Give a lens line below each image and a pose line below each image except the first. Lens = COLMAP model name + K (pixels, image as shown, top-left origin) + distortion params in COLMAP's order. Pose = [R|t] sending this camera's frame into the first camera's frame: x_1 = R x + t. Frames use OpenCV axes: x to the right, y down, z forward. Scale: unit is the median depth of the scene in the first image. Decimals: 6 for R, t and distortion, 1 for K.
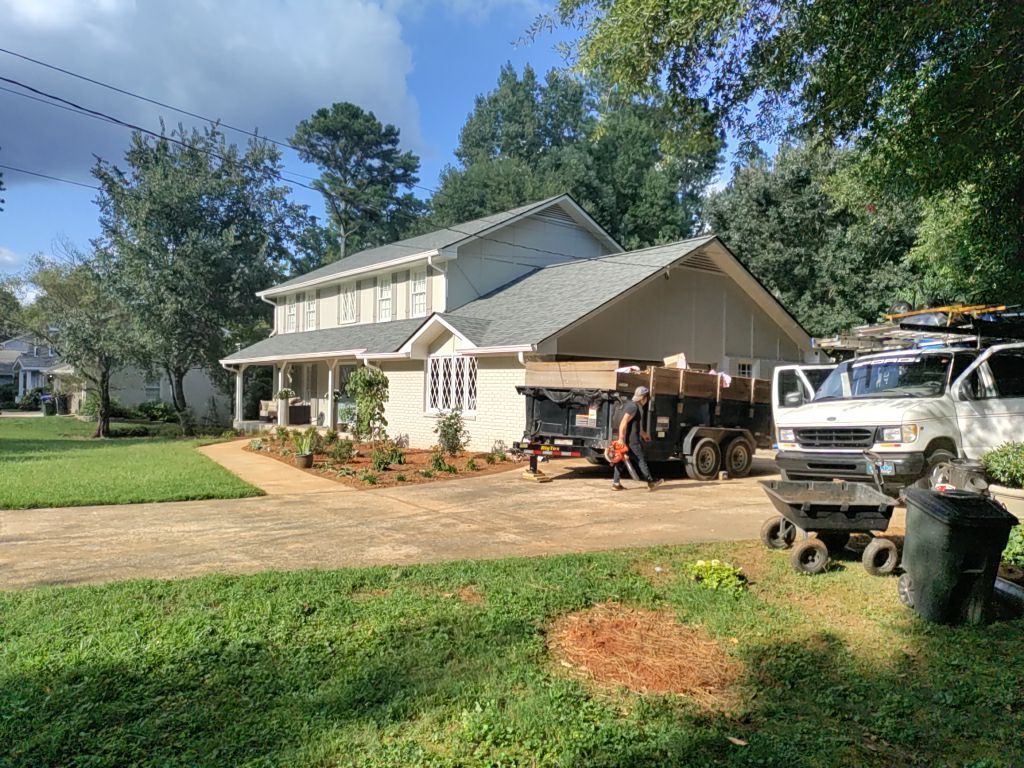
lens RADIAL K [[749.4, 0, 512.0], [0, 749.4, 384.0], [0, 0, 1]] dist [0.048146, -0.003471]
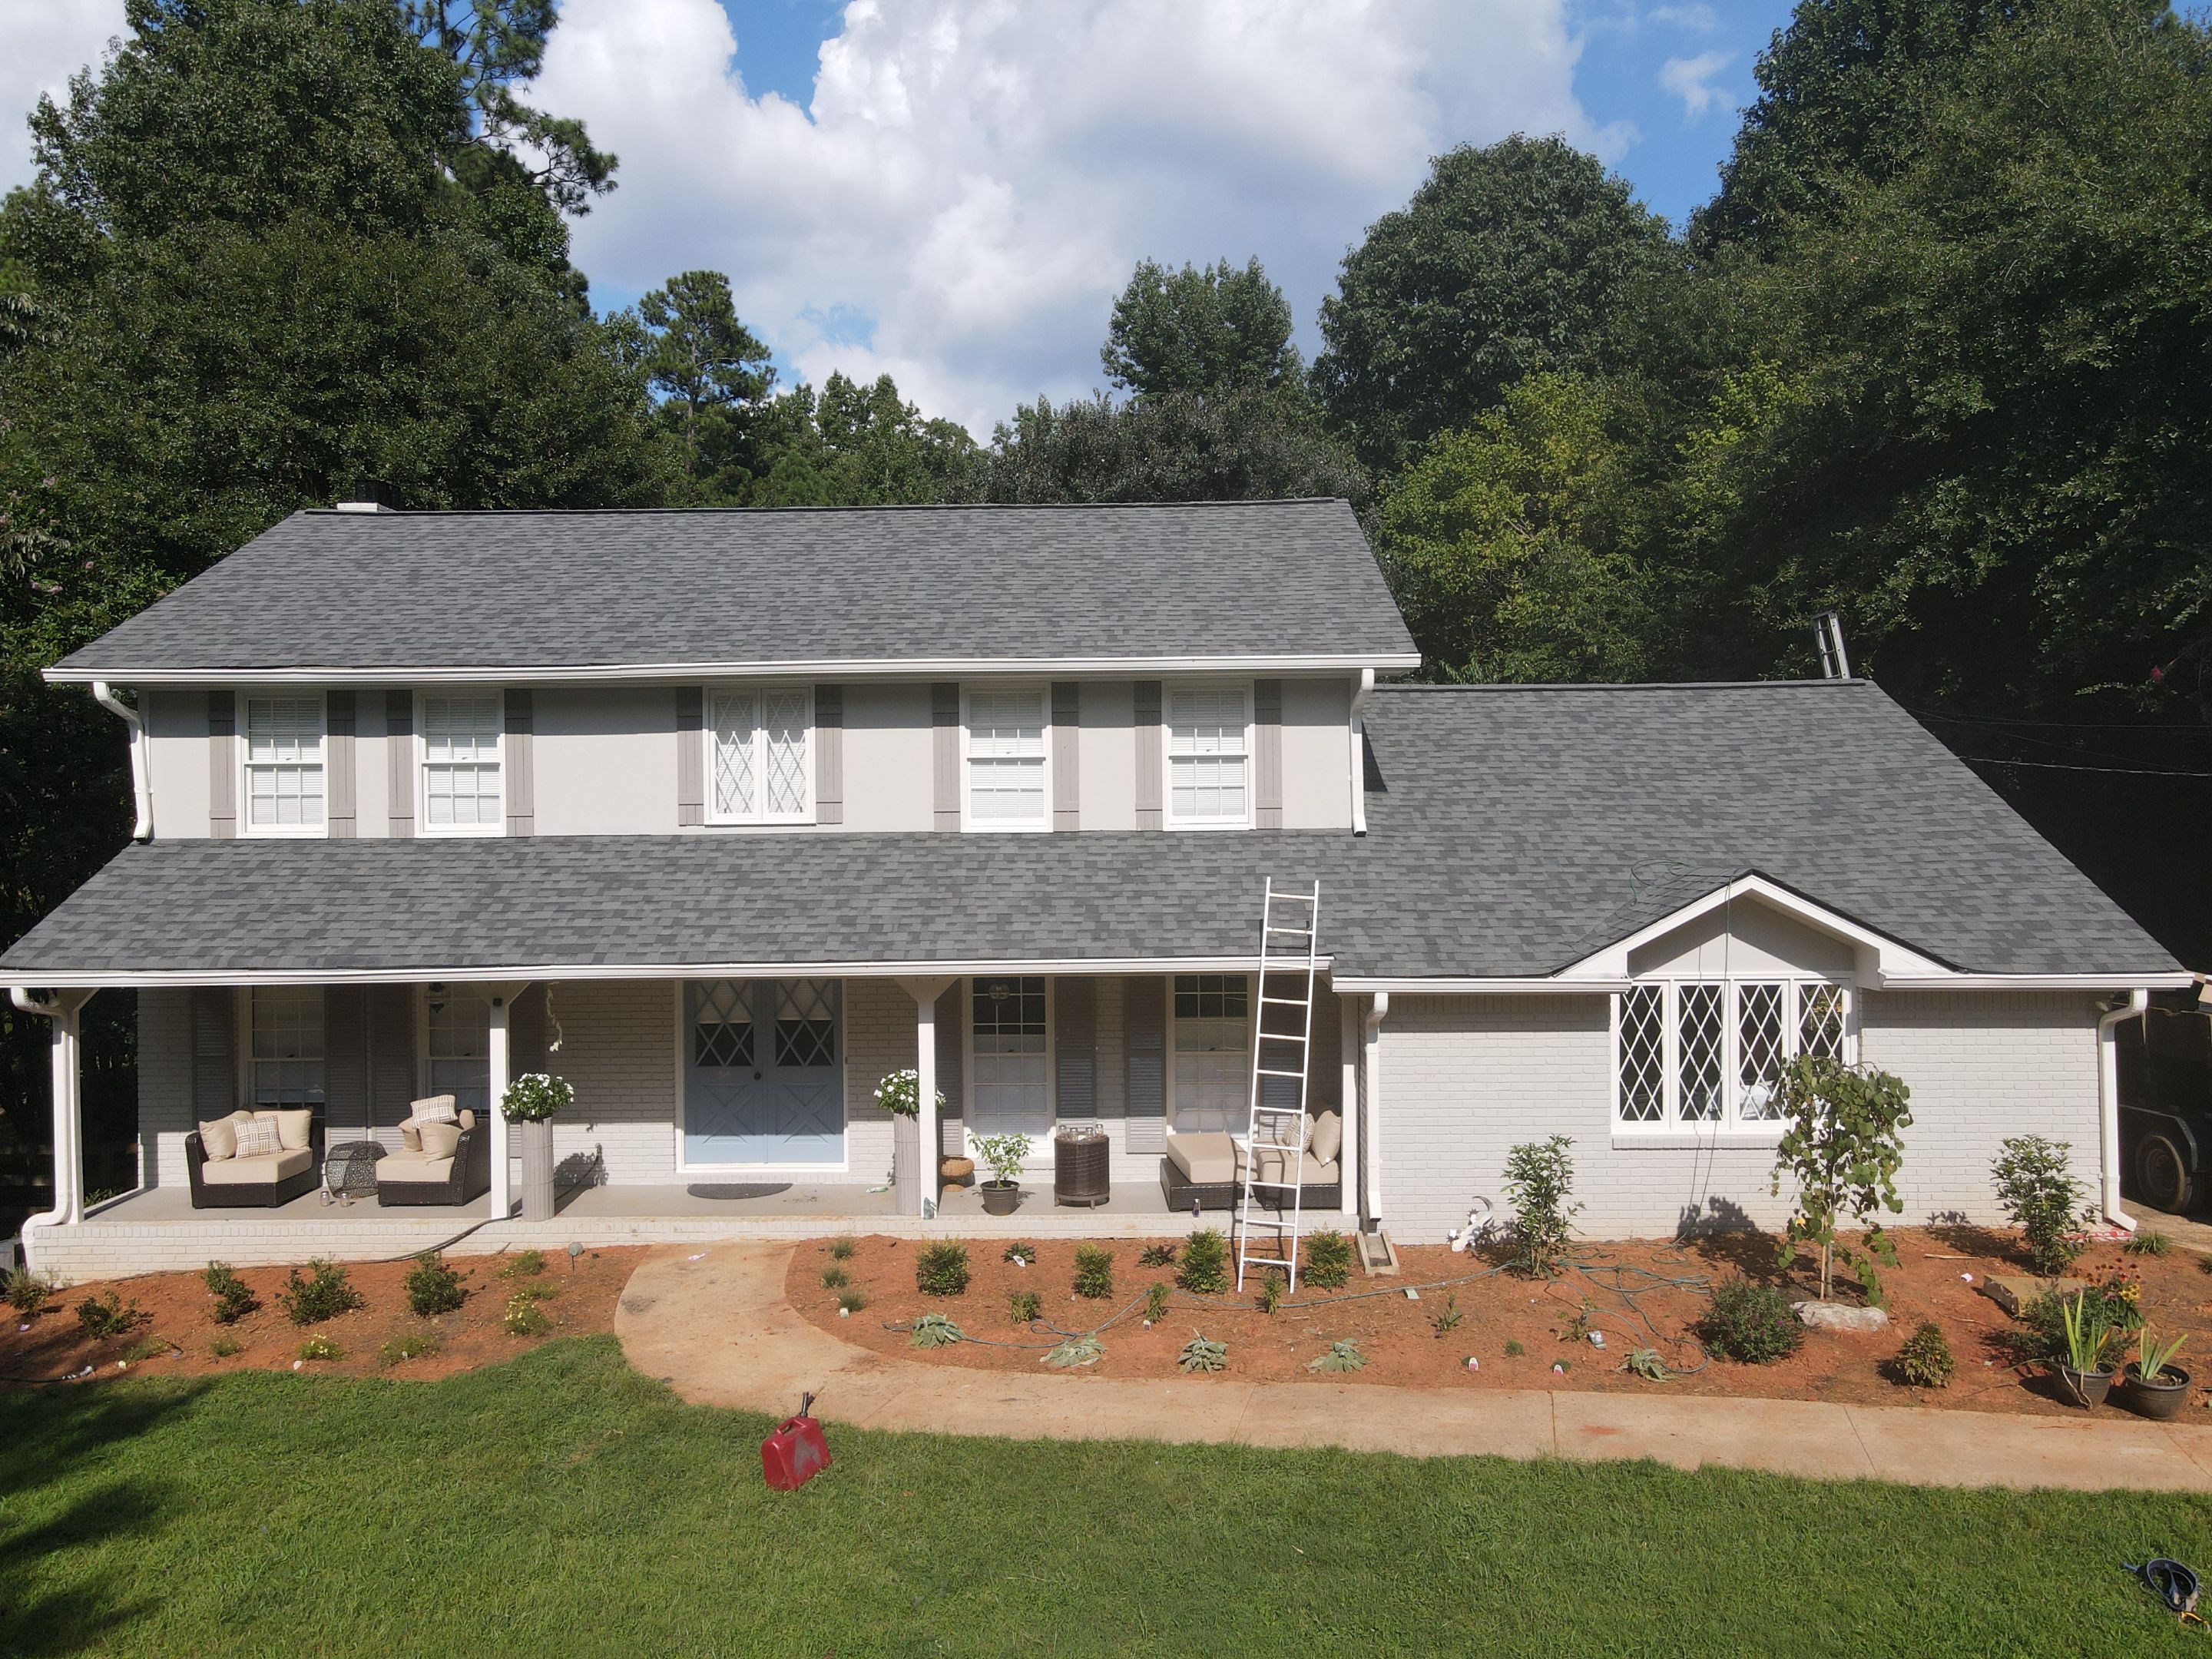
lens RADIAL K [[1604.1, 0, 1113.6], [0, 1604.1, 822.2], [0, 0, 1]] dist [-0.012336, 0.035497]
pose [[0.635161, -0.031272, 0.771746, -0.692539], [0.011397, 0.999451, 0.031120, -0.112766], [-0.772296, -0.010971, 0.635169, 0.560859]]
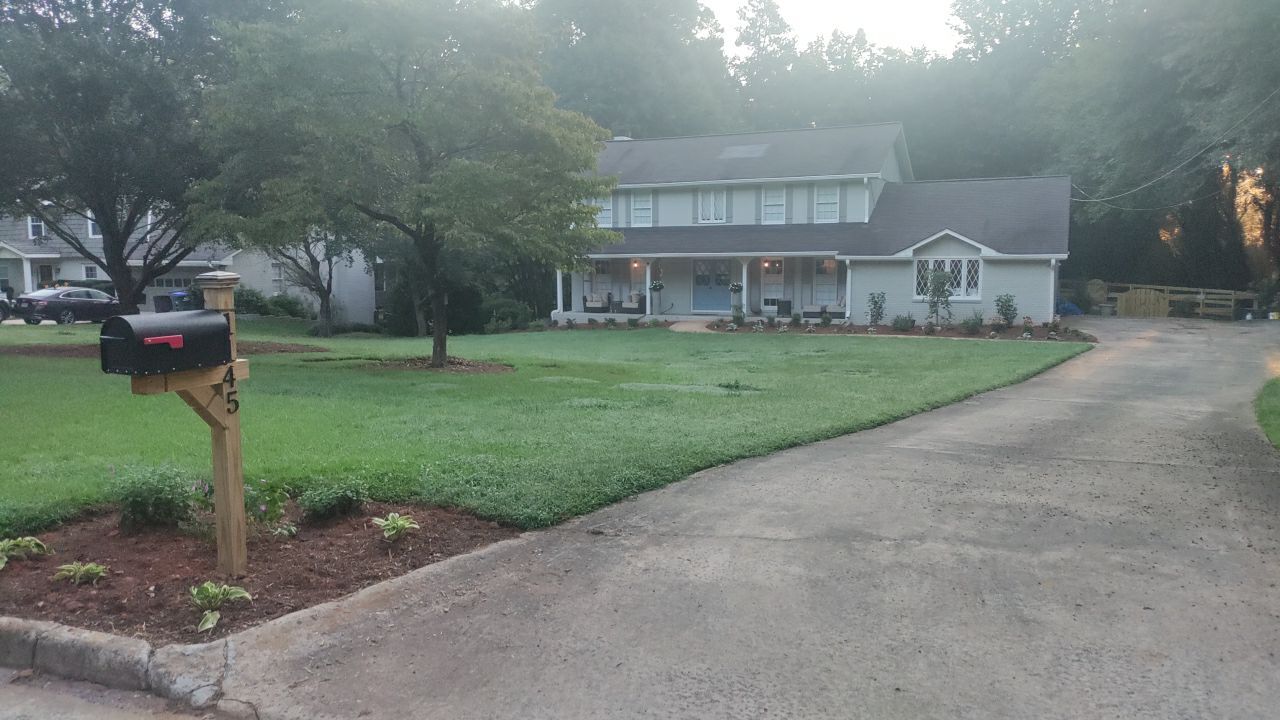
lens RADIAL K [[934.4, 0, 636.8], [0, 934.4, 355.9], [0, 0, 1]] dist [0.108068, -0.169508]
pose [[0.894159, -0.062856, 0.443316, -1.094372], [0.011780, 0.993057, 0.117041, -0.054756], [-0.447595, -0.099431, 0.888691, -0.273074]]
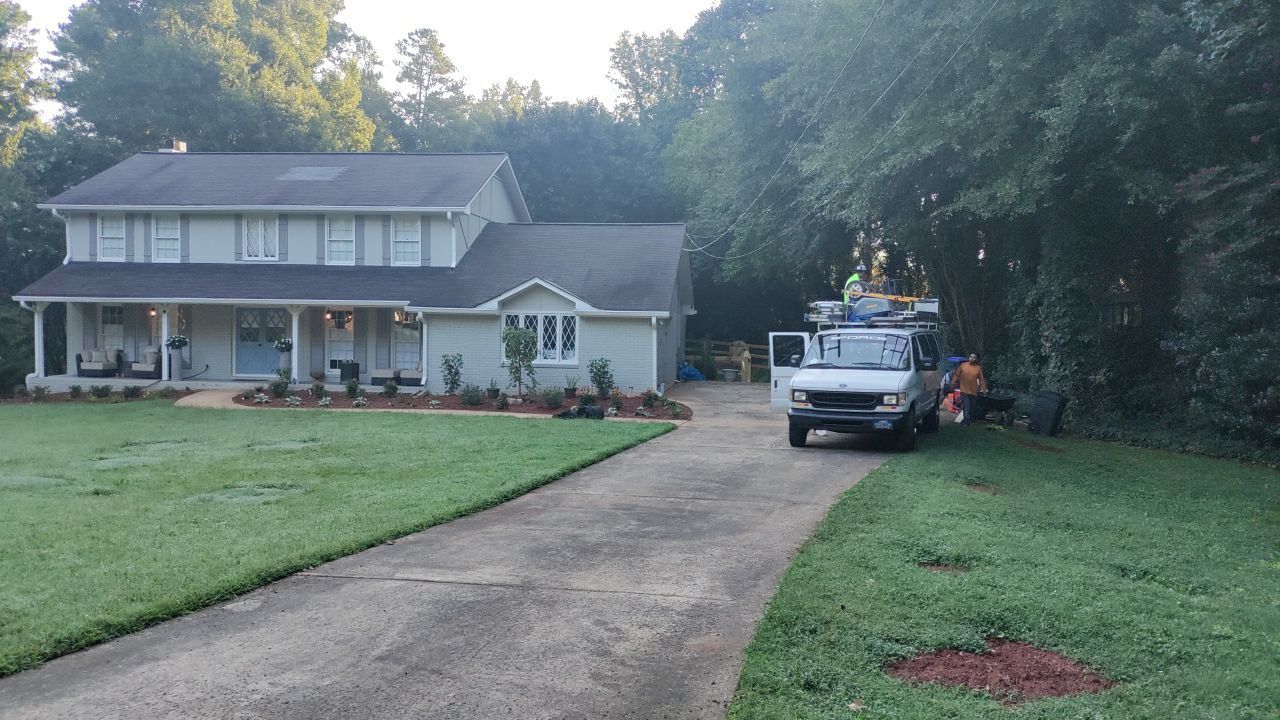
lens RADIAL K [[934.4, 0, 636.8], [0, 934.4, 355.9], [0, 0, 1]] dist [0.108068, -0.169508]
pose [[0.721508, -0.030720, 0.691724, -0.758018], [-0.013238, 0.998221, 0.058140, -0.045309], [-0.692280, -0.051106, 0.719817, -0.123628]]
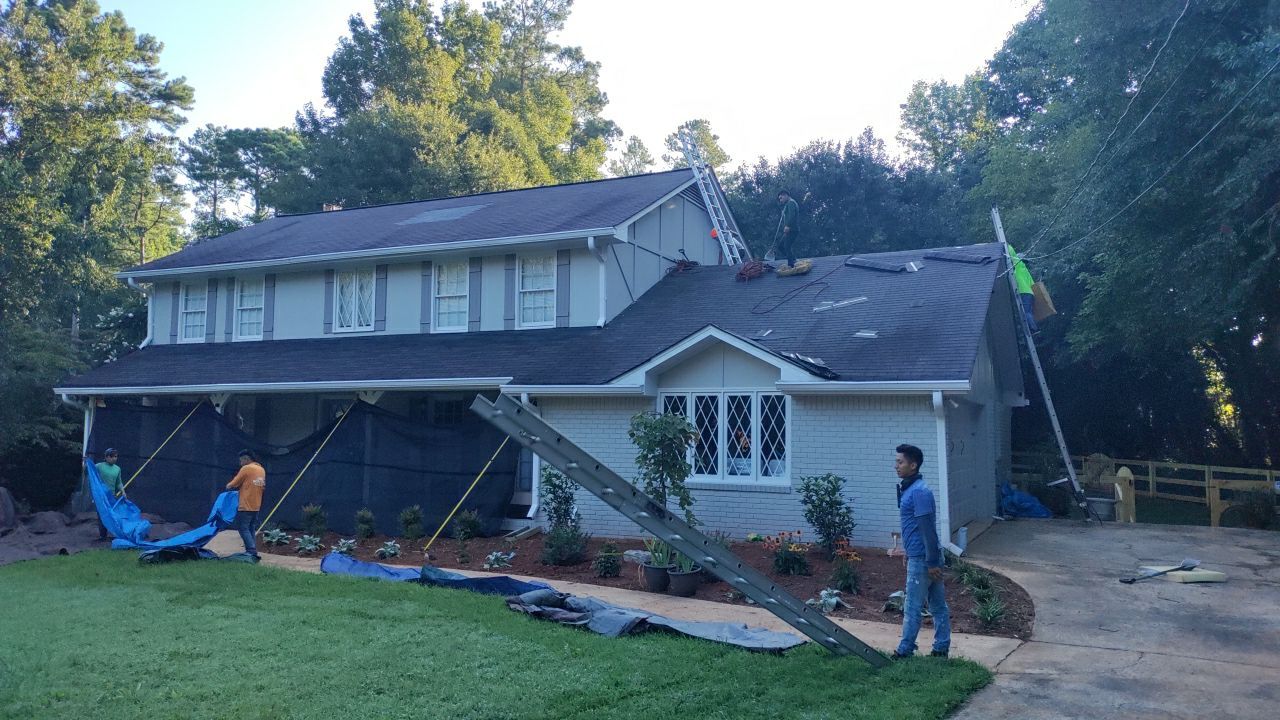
lens RADIAL K [[934.4, 0, 636.8], [0, 934.4, 355.9], [0, 0, 1]] dist [0.108068, -0.169508]
pose [[0.905046, 0.029756, 0.424272, -0.378645], [-0.001573, 0.997777, -0.066623, -0.011685], [-0.425311, 0.059629, 0.903081, 0.228335]]
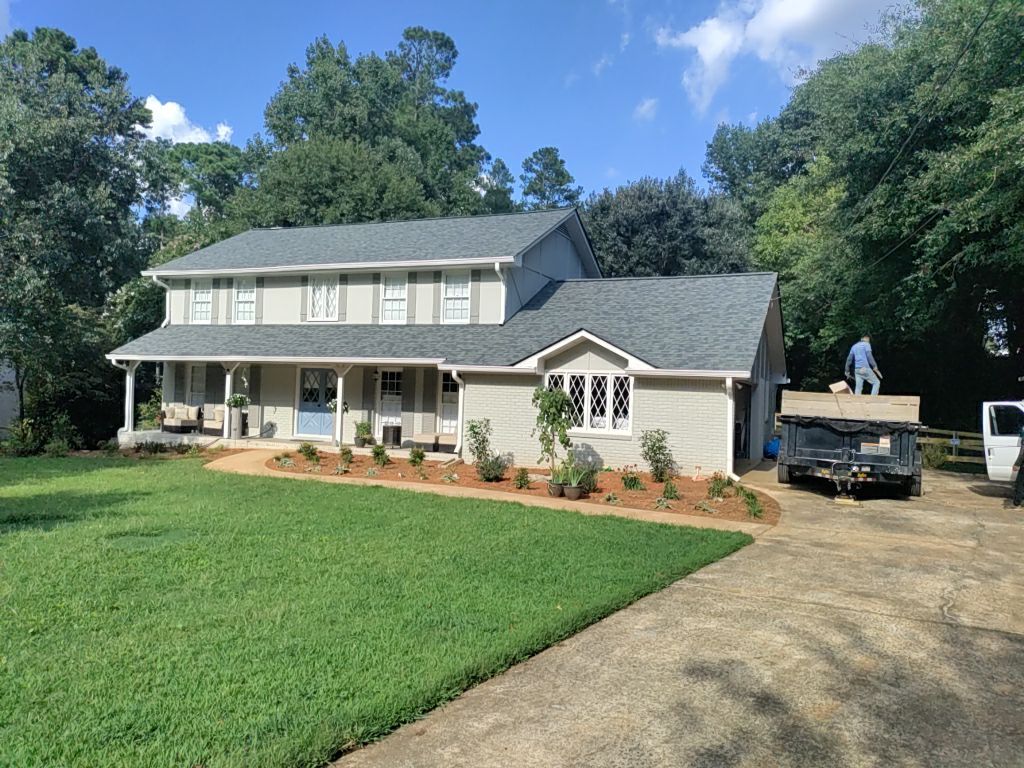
lens RADIAL K [[749.4, 0, 512.0], [0, 749.4, 384.0], [0, 0, 1]] dist [0.048146, -0.003471]
pose [[0.889149, 0.020022, 0.457179, -0.475291], [-0.025721, 0.999650, 0.006245, -0.021264], [-0.456894, -0.017312, 0.889353, 0.131711]]
